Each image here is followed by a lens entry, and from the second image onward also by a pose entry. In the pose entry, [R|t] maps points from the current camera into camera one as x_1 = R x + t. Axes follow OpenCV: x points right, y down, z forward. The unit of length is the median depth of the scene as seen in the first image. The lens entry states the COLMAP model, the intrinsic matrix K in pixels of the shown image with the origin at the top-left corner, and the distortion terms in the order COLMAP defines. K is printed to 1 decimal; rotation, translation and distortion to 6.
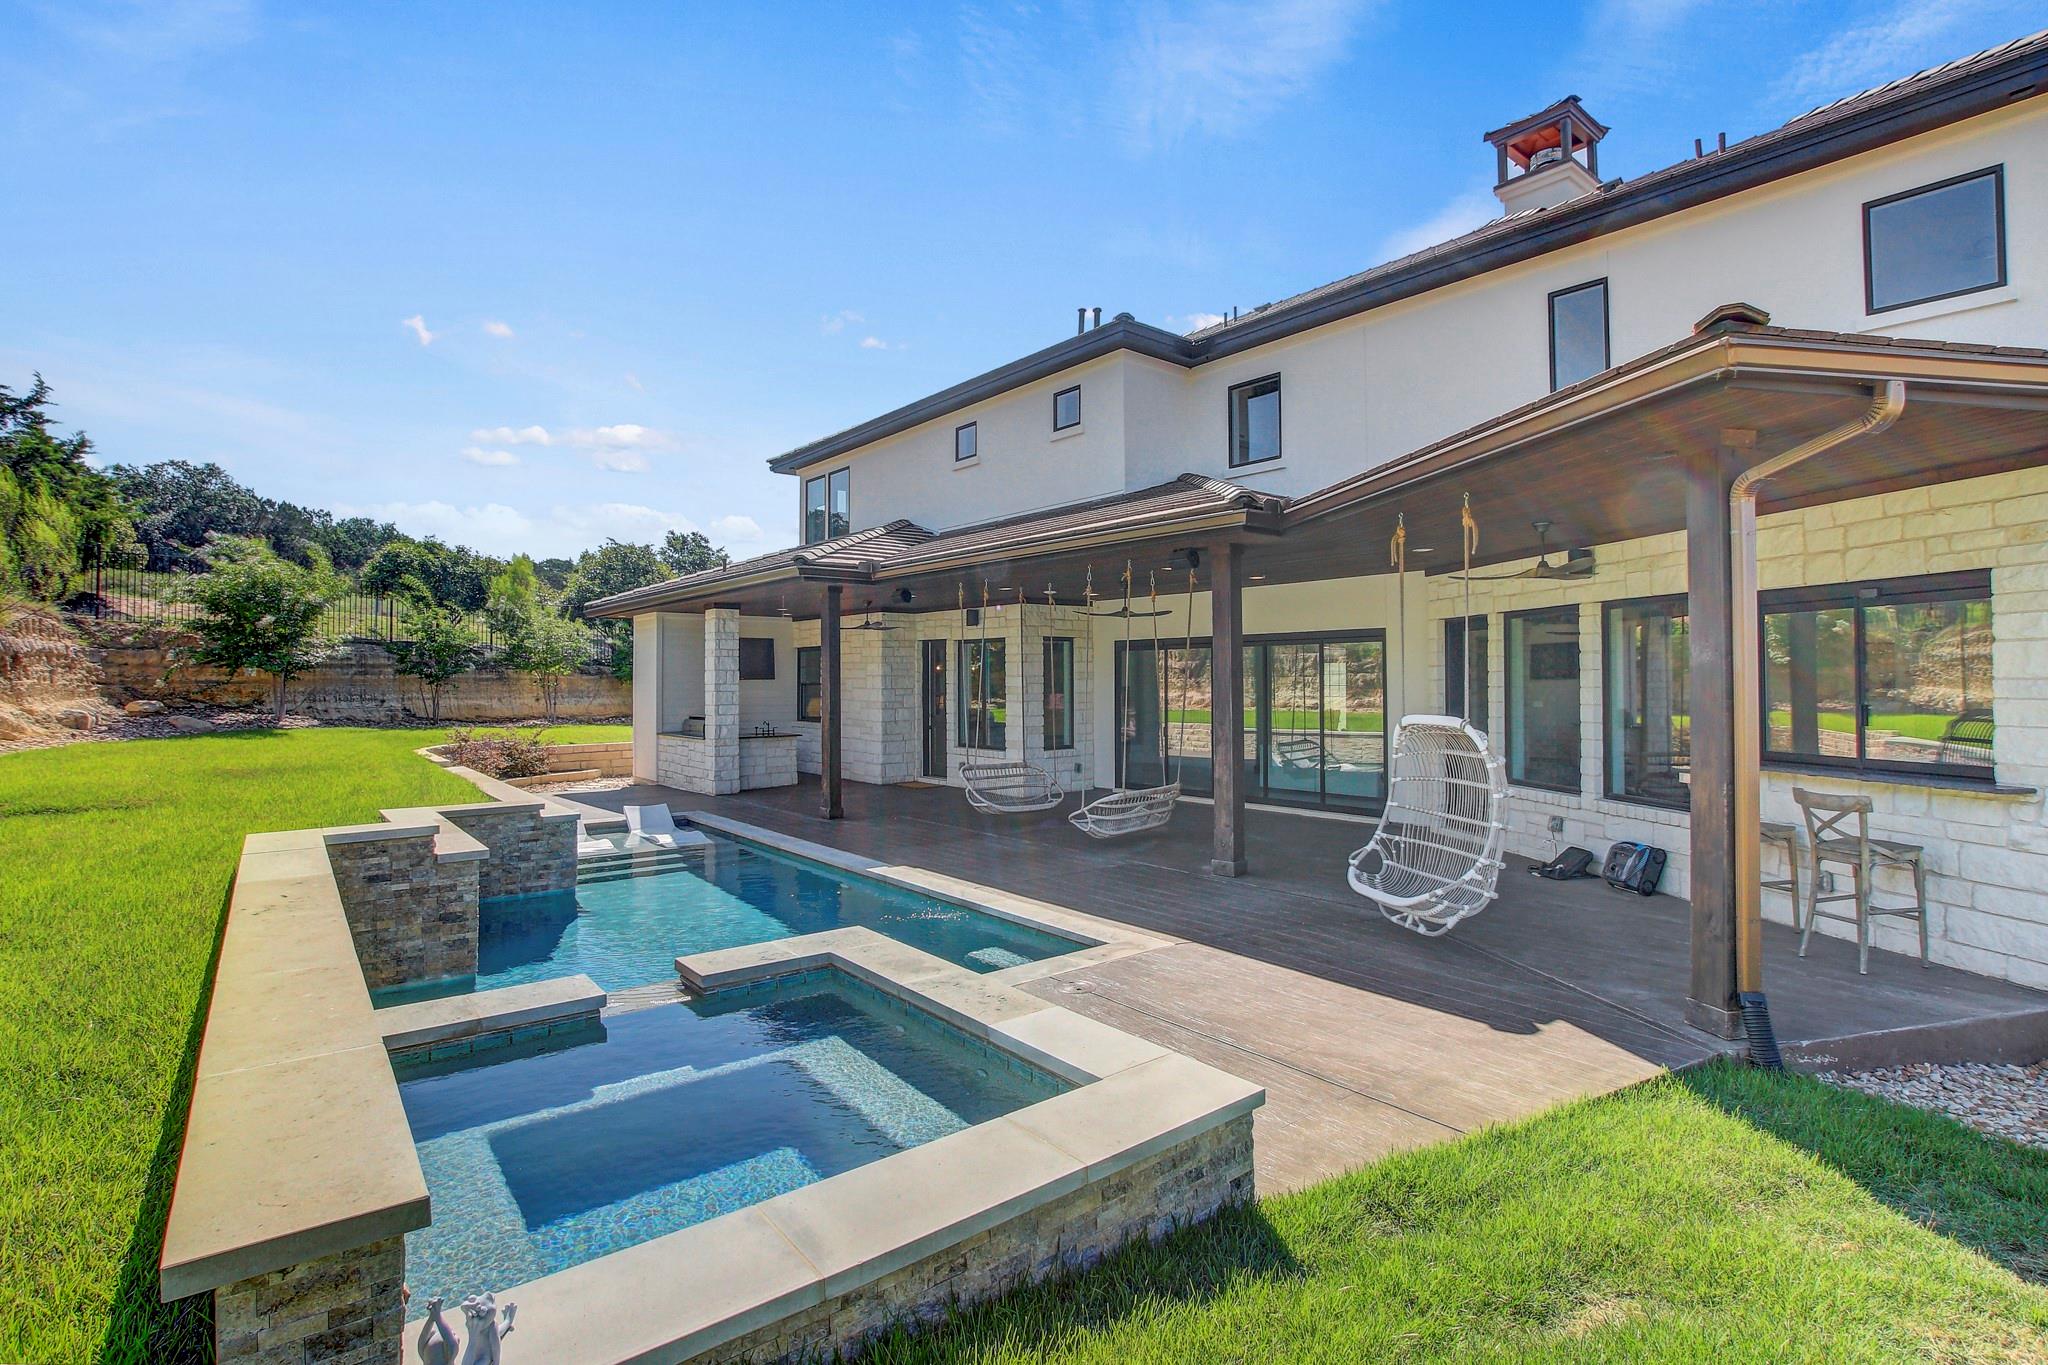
lens RADIAL K [[967.3, 0, 1023.0], [0, 967.3, 673.3], [0, 0, 1]] dist [-0.017572, -0.000147]
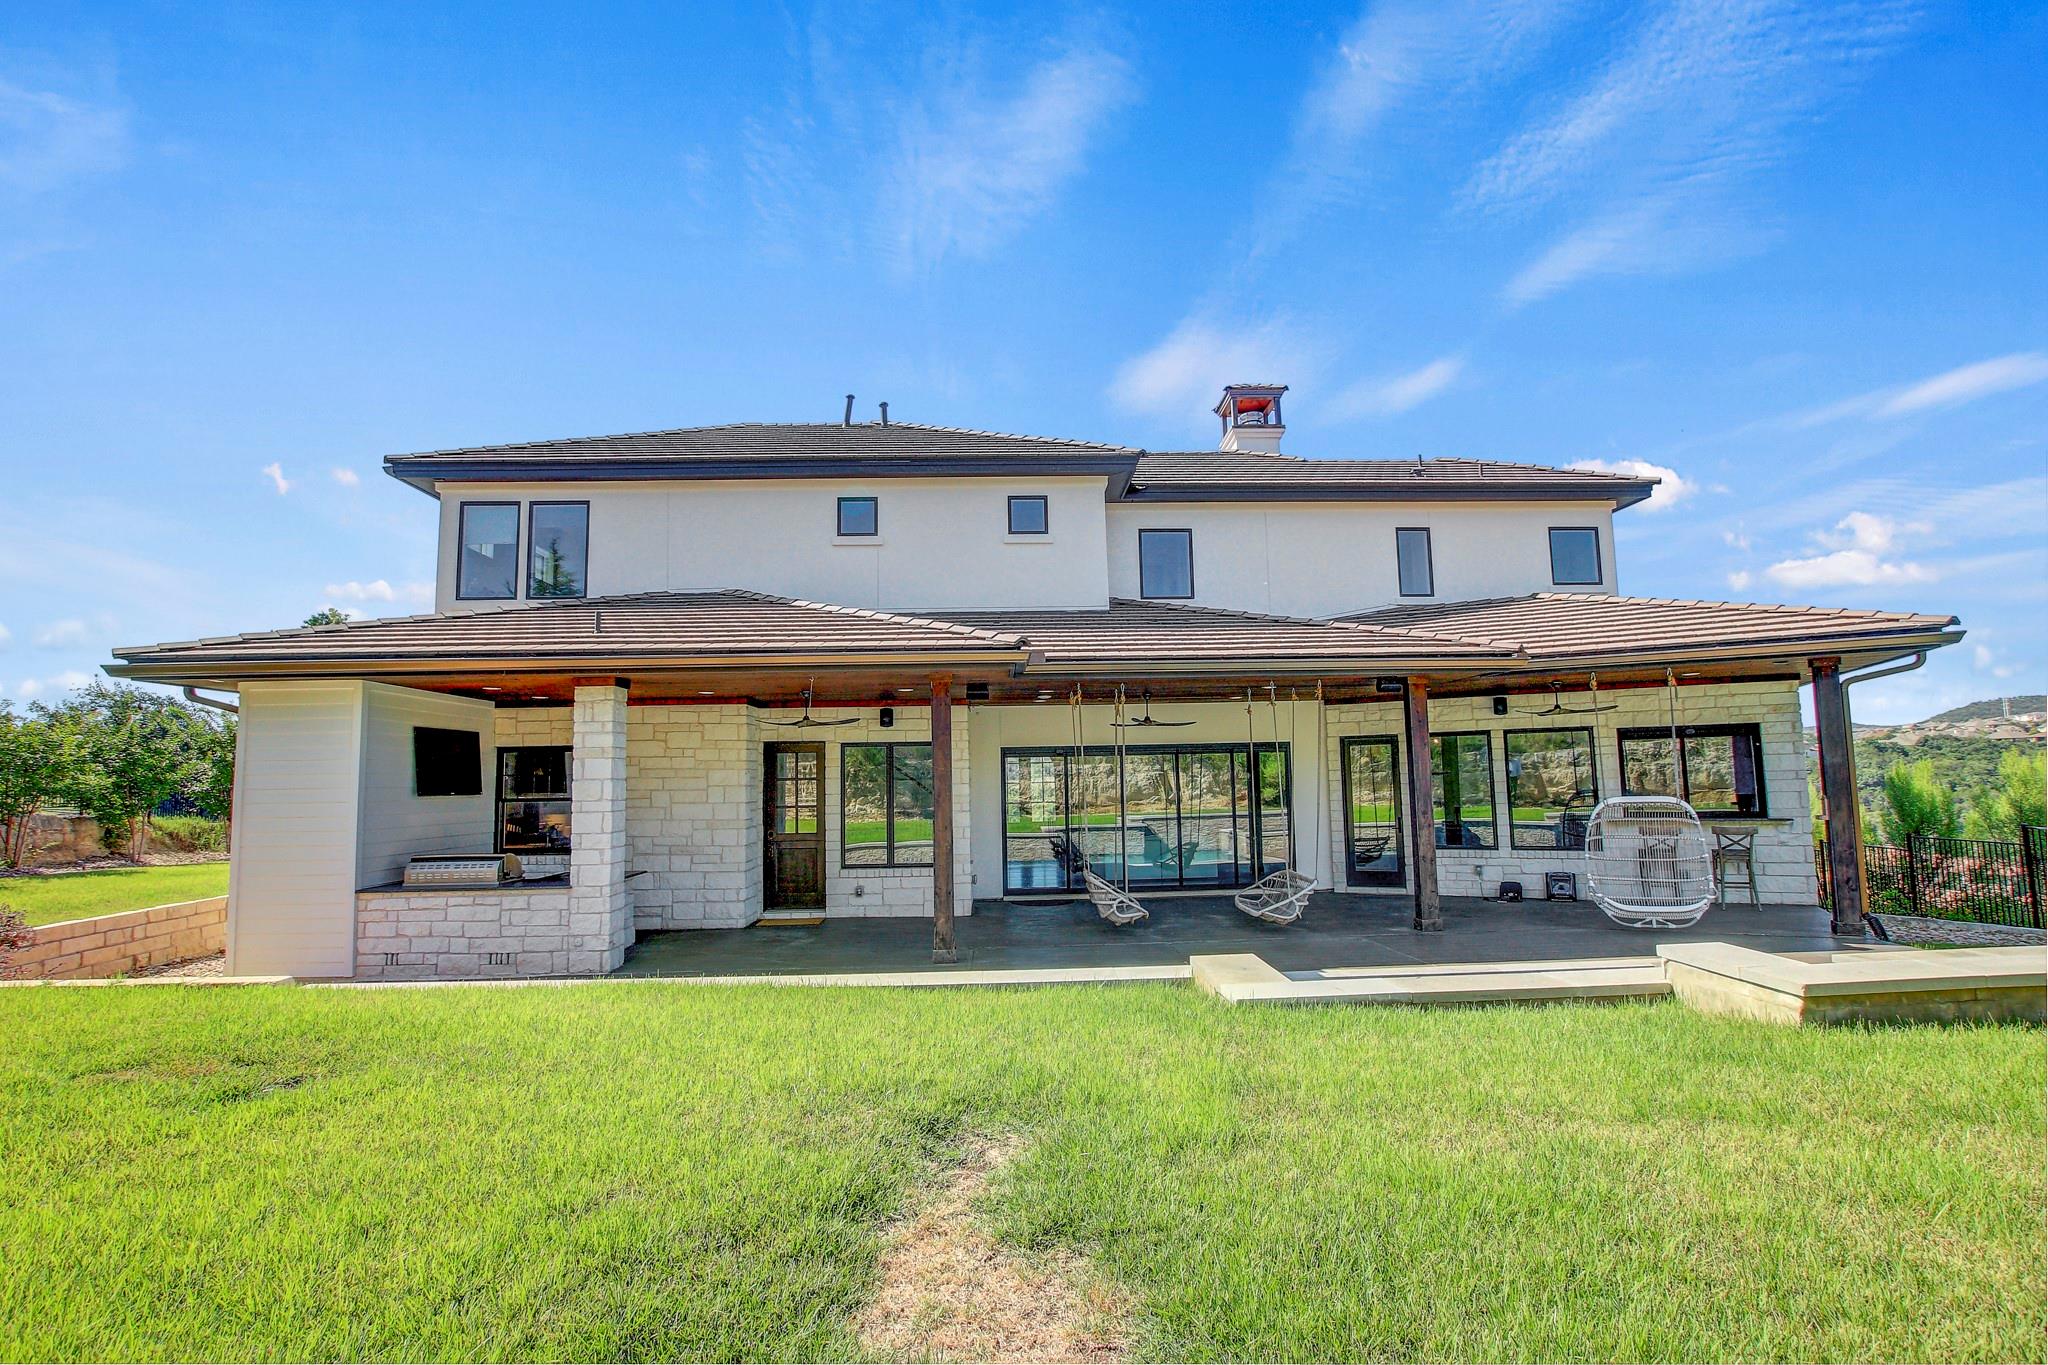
lens RADIAL K [[967.3, 0, 1026.5], [0, 967.3, 687.2], [0, 0, 1]] dist [-0.017572, -0.000147]
pose [[0.599574, 0.068072, 0.797419, -0.686272], [0.013050, 0.995412, -0.094786, -0.000226], [-0.800213, 0.067238, 0.595935, 0.377681]]
